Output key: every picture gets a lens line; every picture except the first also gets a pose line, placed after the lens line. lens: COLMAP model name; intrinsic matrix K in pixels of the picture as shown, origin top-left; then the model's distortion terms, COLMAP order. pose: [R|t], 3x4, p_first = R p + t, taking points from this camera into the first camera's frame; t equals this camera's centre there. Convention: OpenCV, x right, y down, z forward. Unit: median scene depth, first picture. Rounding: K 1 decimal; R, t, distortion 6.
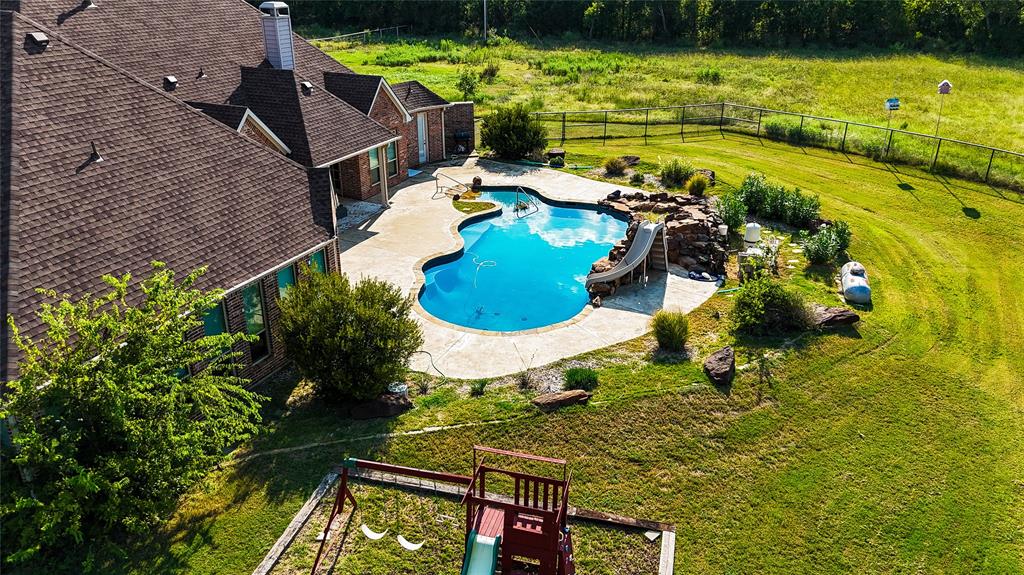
lens RADIAL K [[764.2, 0, 512.0], [0, 764.2, 287.5], [0, 0, 1]] dist [0.063629, -0.053649]
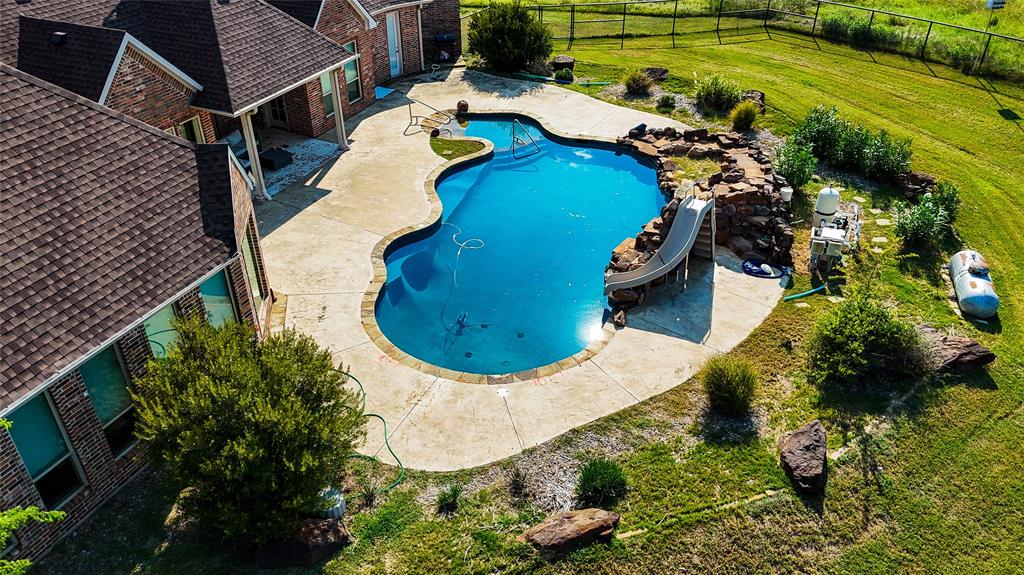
lens RADIAL K [[765.7, 0, 512.0], [0, 765.7, 287.5], [0, 0, 1]] dist [0.033001, -0.003197]
pose [[0.999997, -0.000818, -0.002271, 0.008643], [0.001186, 0.985968, 0.166931, -0.109951], [0.002103, -0.166933, 0.985966, 0.241854]]
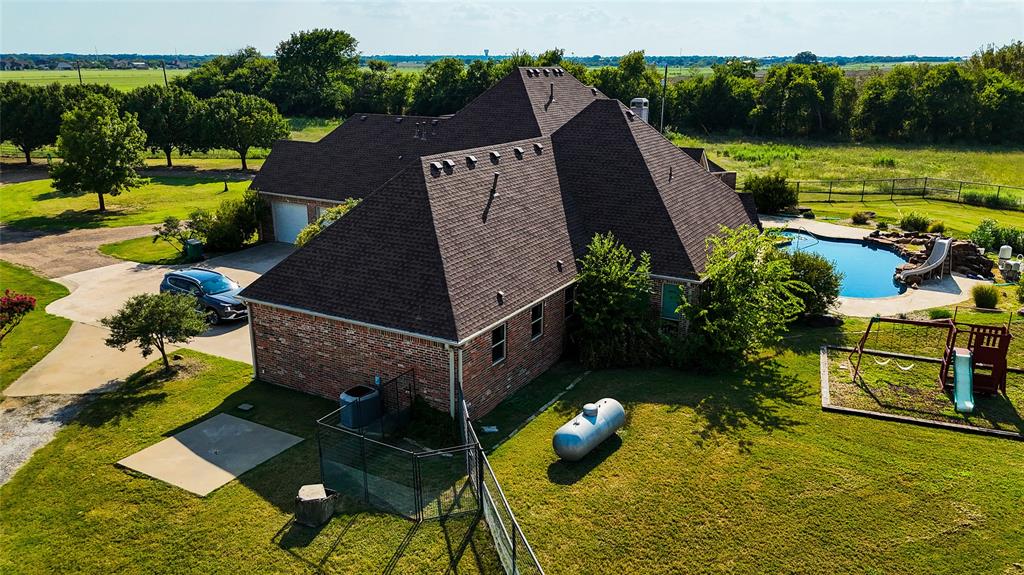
lens RADIAL K [[764.2, 0, 512.0], [0, 764.2, 287.5], [0, 0, 1]] dist [0.063629, -0.053649]
pose [[0.995312, 0.031027, -0.091600, -0.448146], [-0.042317, 0.991379, -0.124004, 0.203157], [0.086963, 0.127299, 0.988045, -0.476483]]
